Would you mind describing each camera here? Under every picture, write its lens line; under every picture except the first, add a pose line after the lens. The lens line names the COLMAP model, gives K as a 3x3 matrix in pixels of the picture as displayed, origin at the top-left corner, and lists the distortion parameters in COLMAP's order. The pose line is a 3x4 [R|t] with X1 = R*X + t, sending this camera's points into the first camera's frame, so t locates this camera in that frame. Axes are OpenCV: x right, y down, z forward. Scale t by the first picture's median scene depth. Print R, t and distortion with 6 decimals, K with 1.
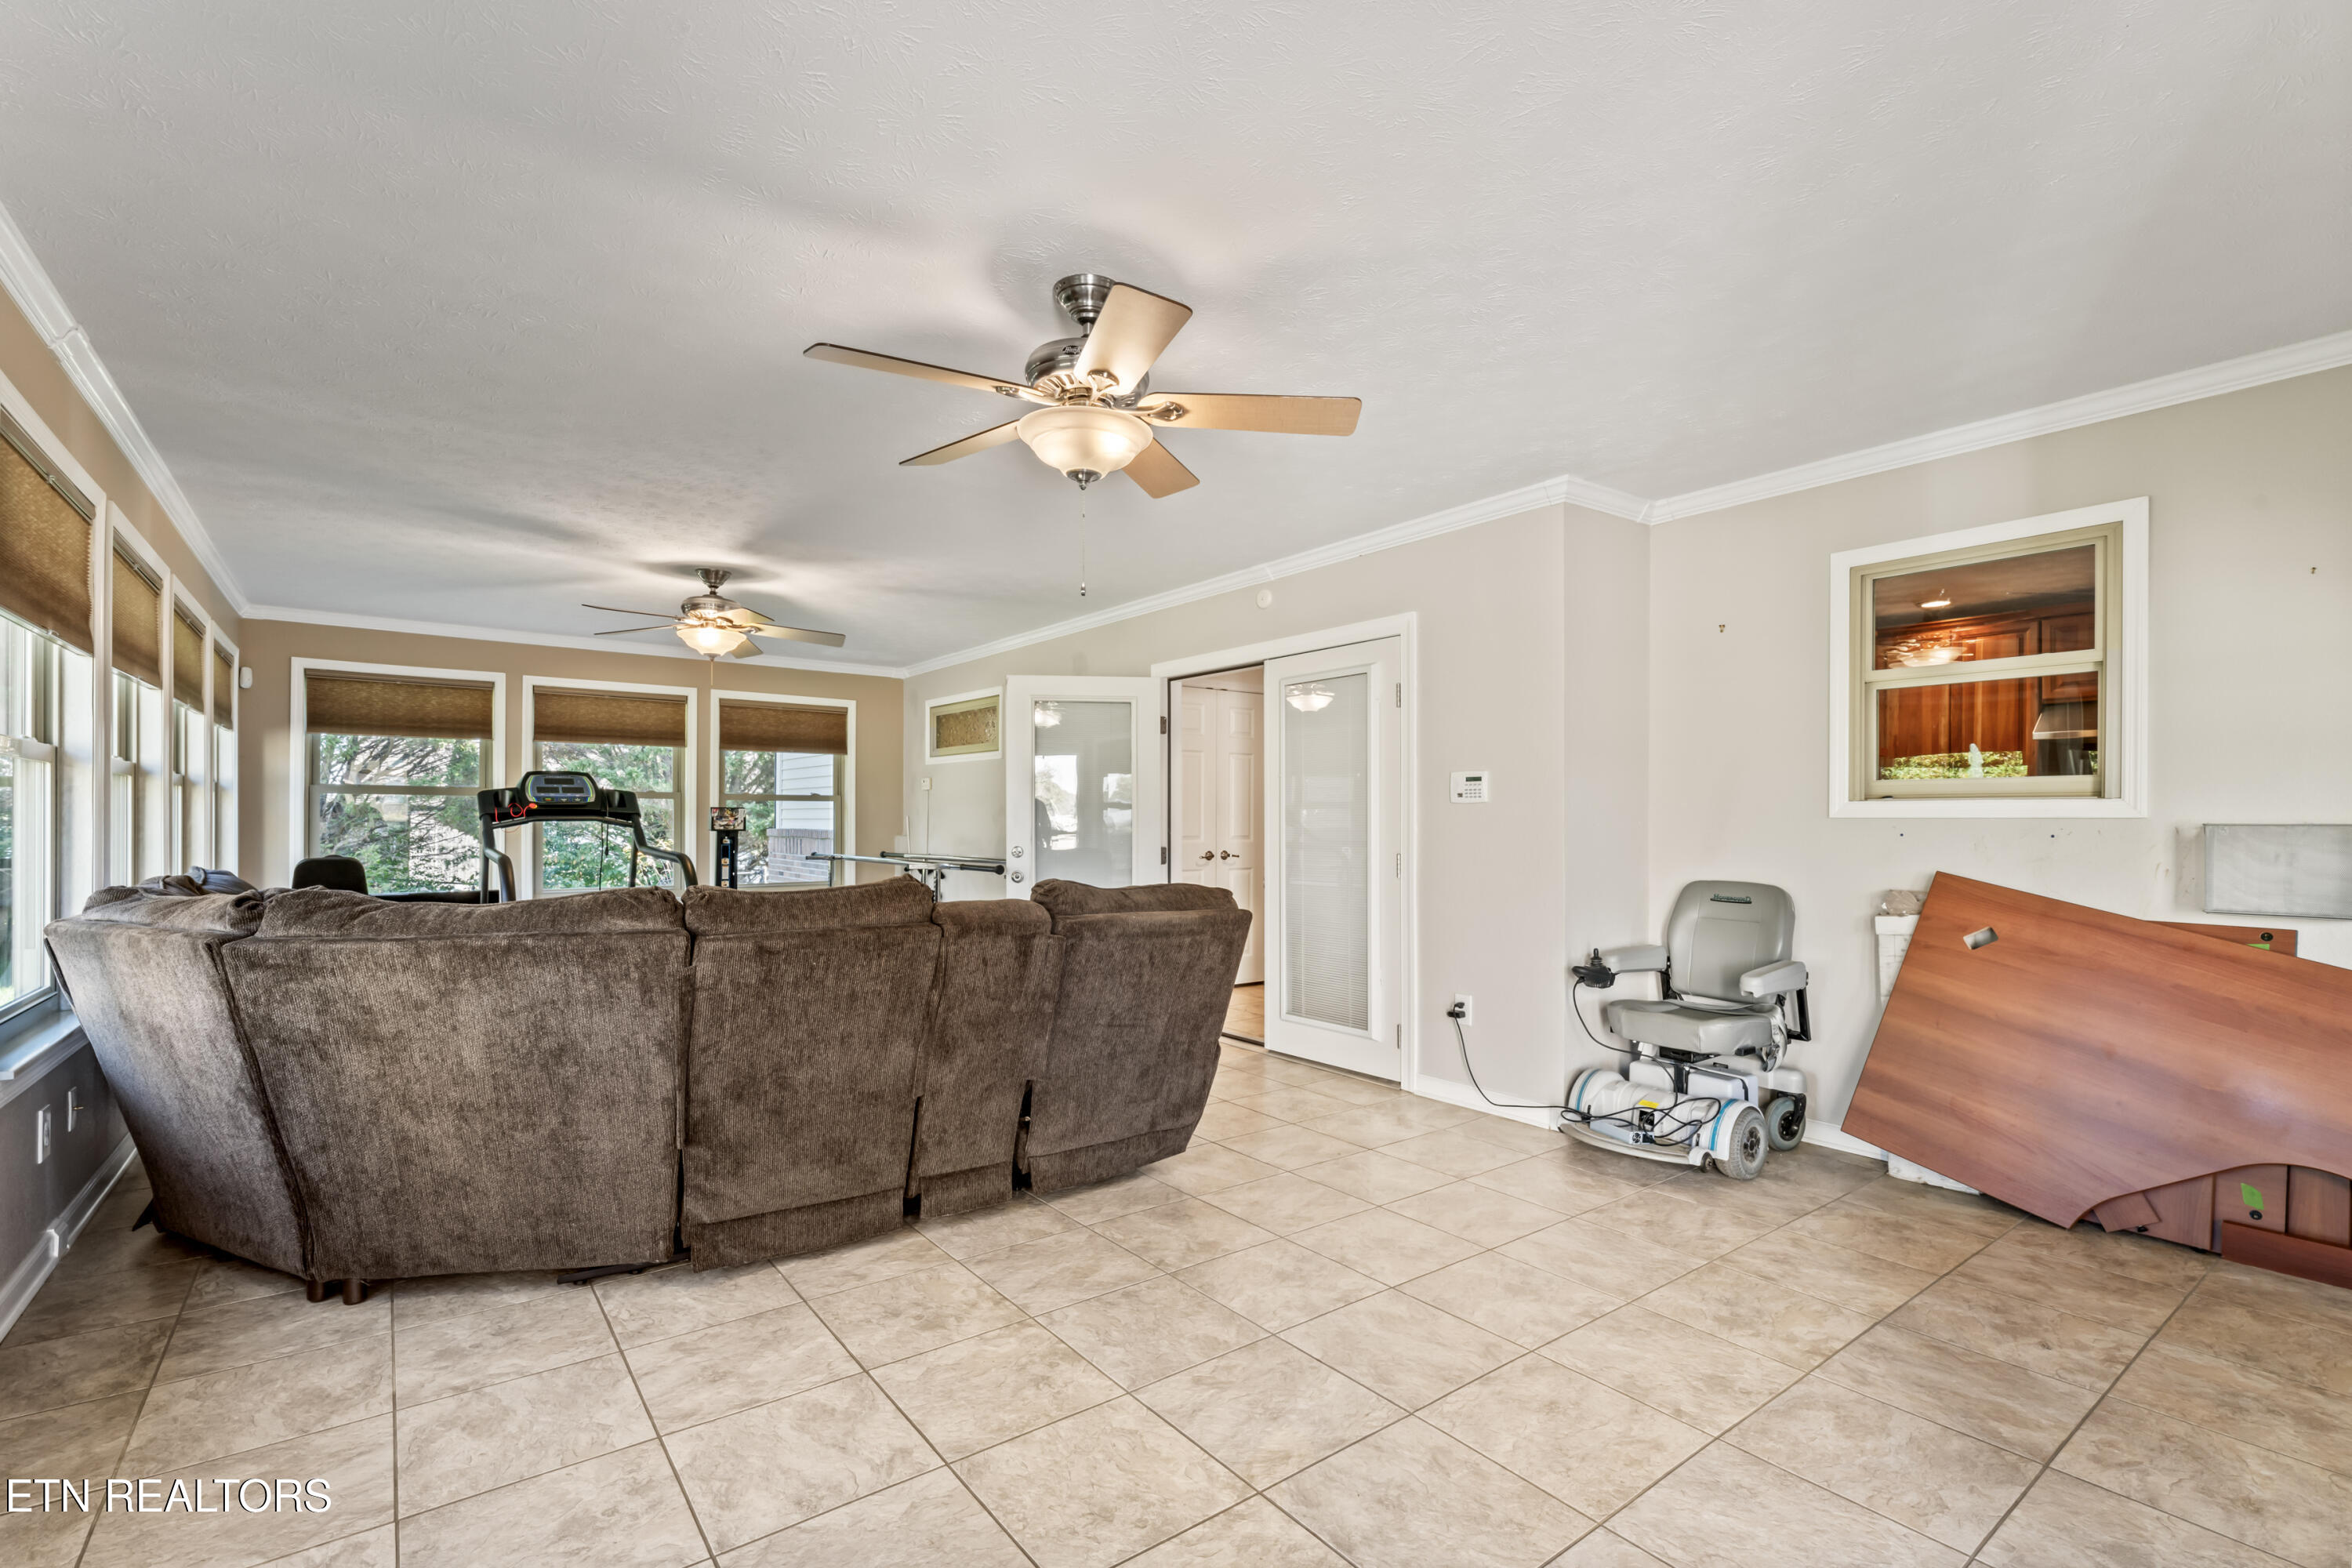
lens RADIAL K [[1055.0, 0, 1170.2], [0, 1055.0, 807.3], [0, 0, 1]] dist [-0.003440, -0.000259]
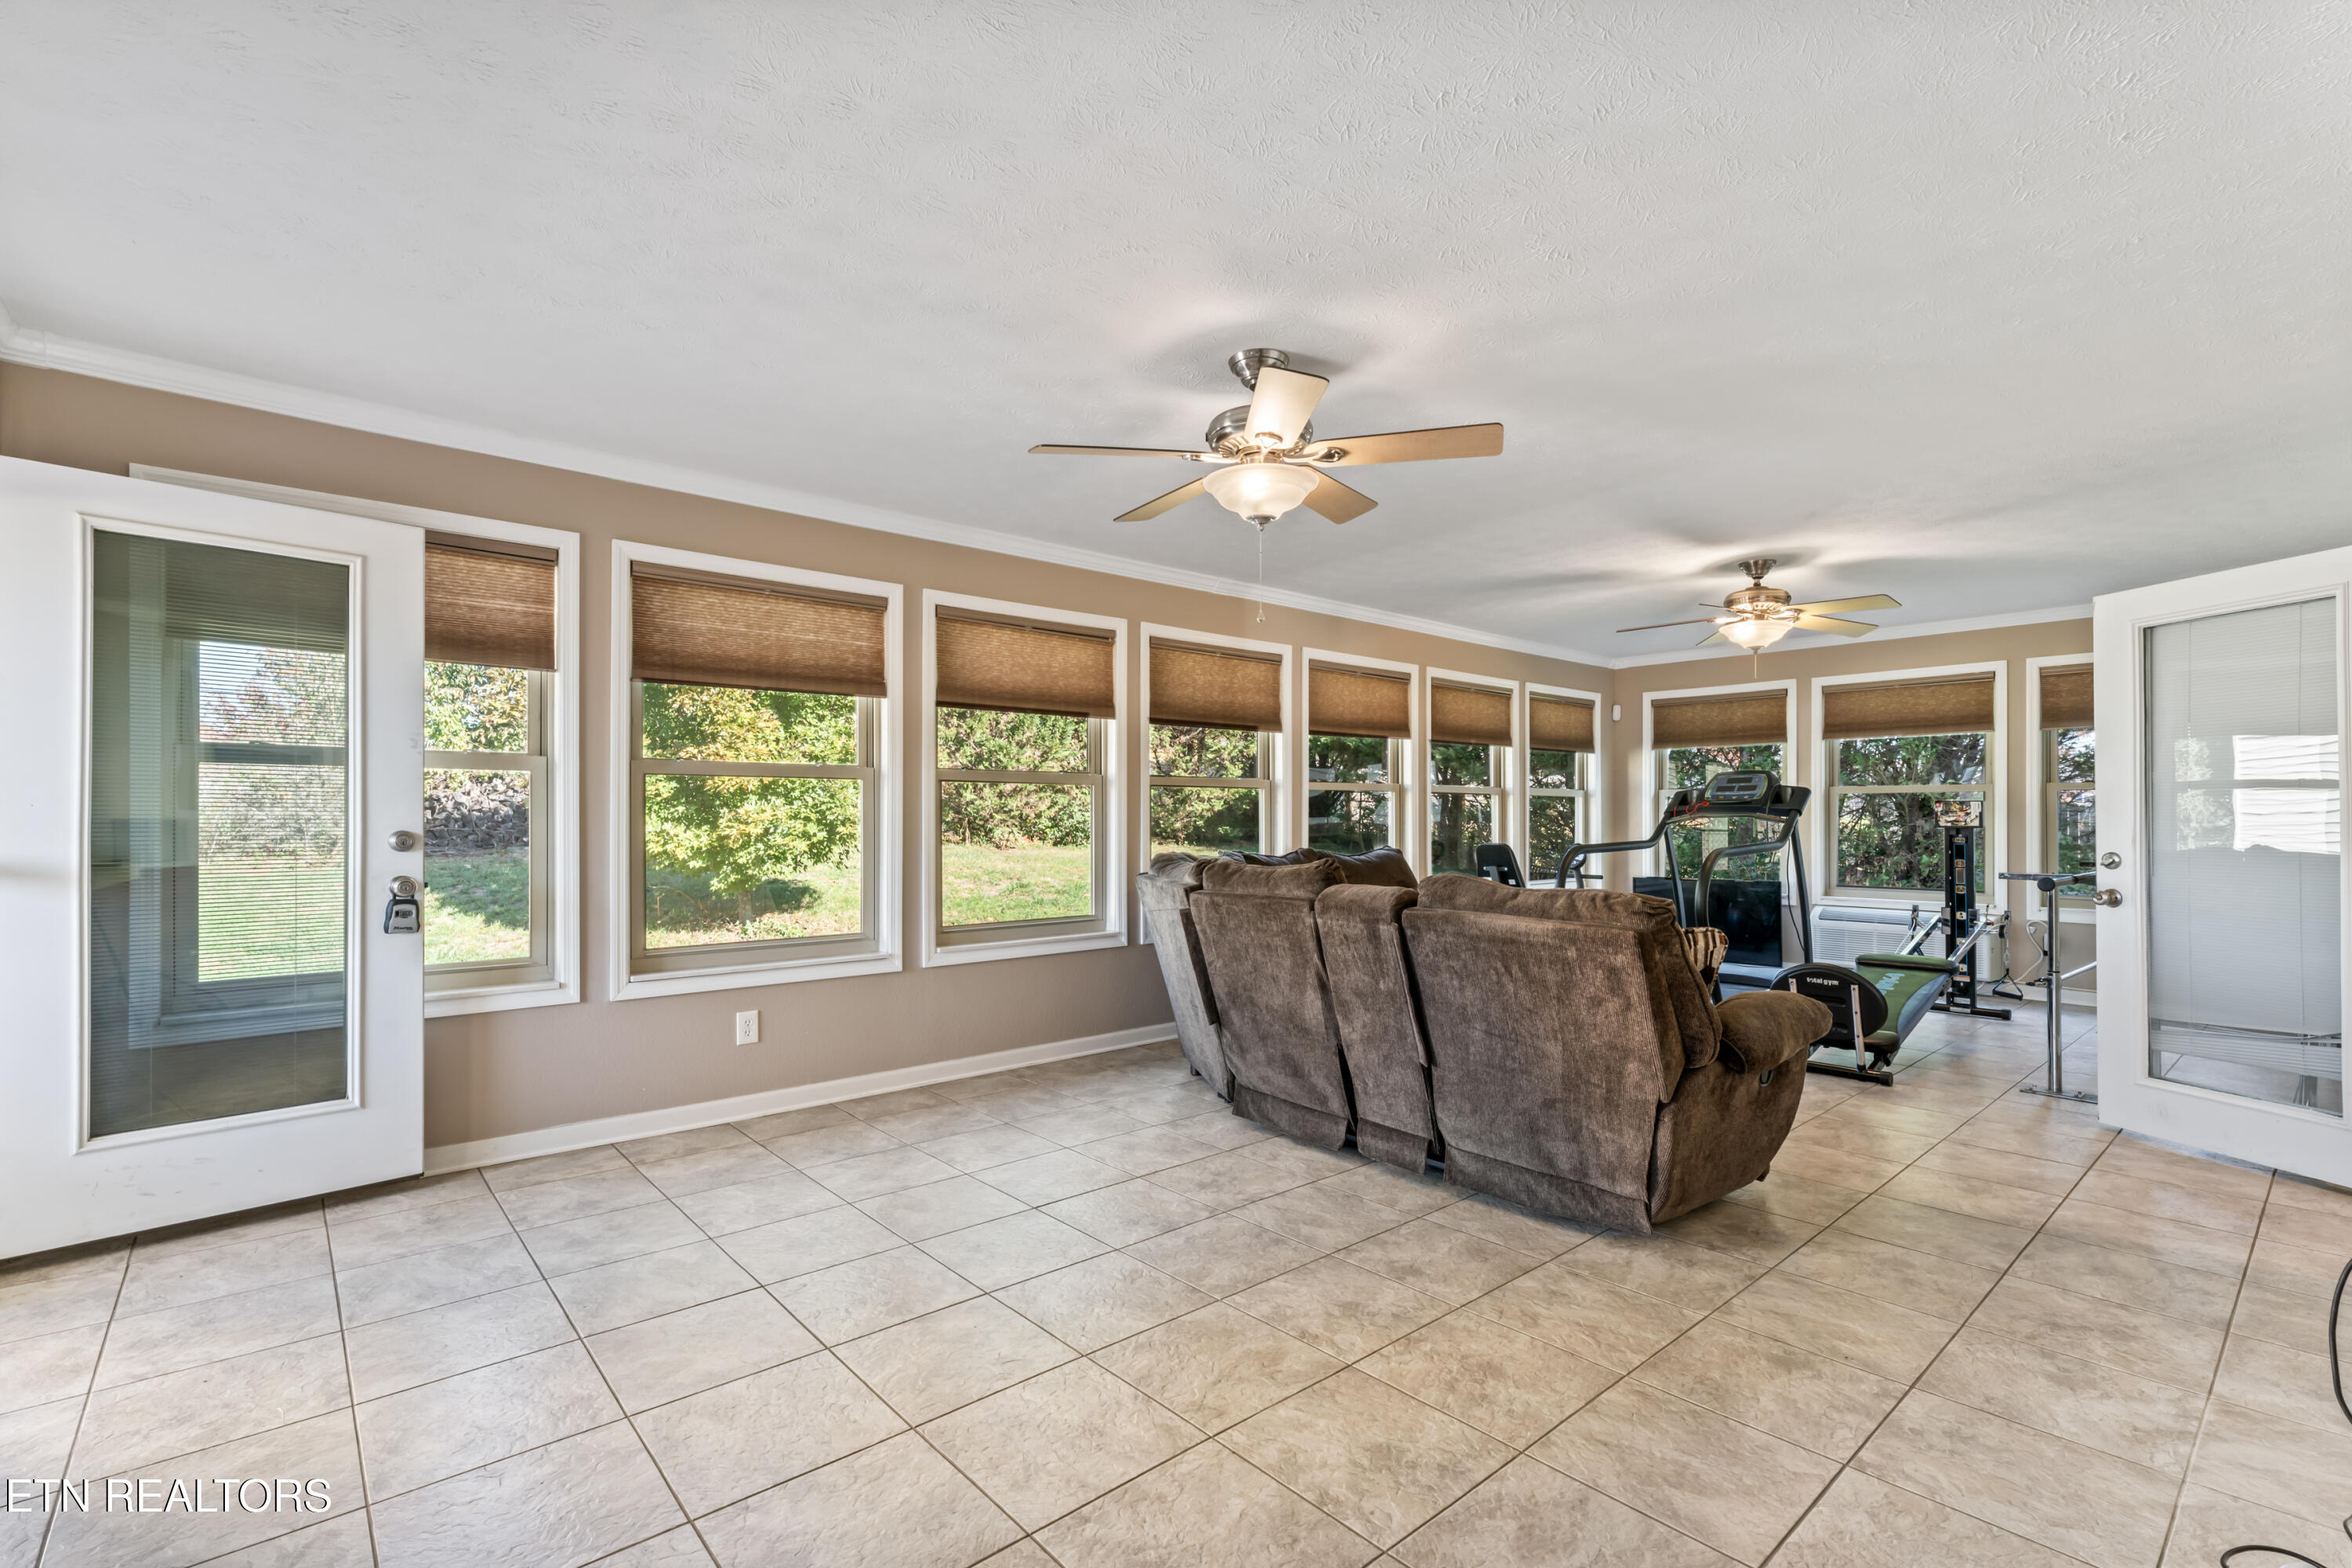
lens RADIAL K [[1055.0, 0, 1177.7], [0, 1055.0, 801.8], [0, 0, 1]] dist [-0.003440, -0.000259]
pose [[0.066291, -0.018727, -0.997625, 0.932646], [0.015166, 0.999727, -0.017759, 0.015682], [0.997685, -0.013952, 0.066557, 0.722223]]
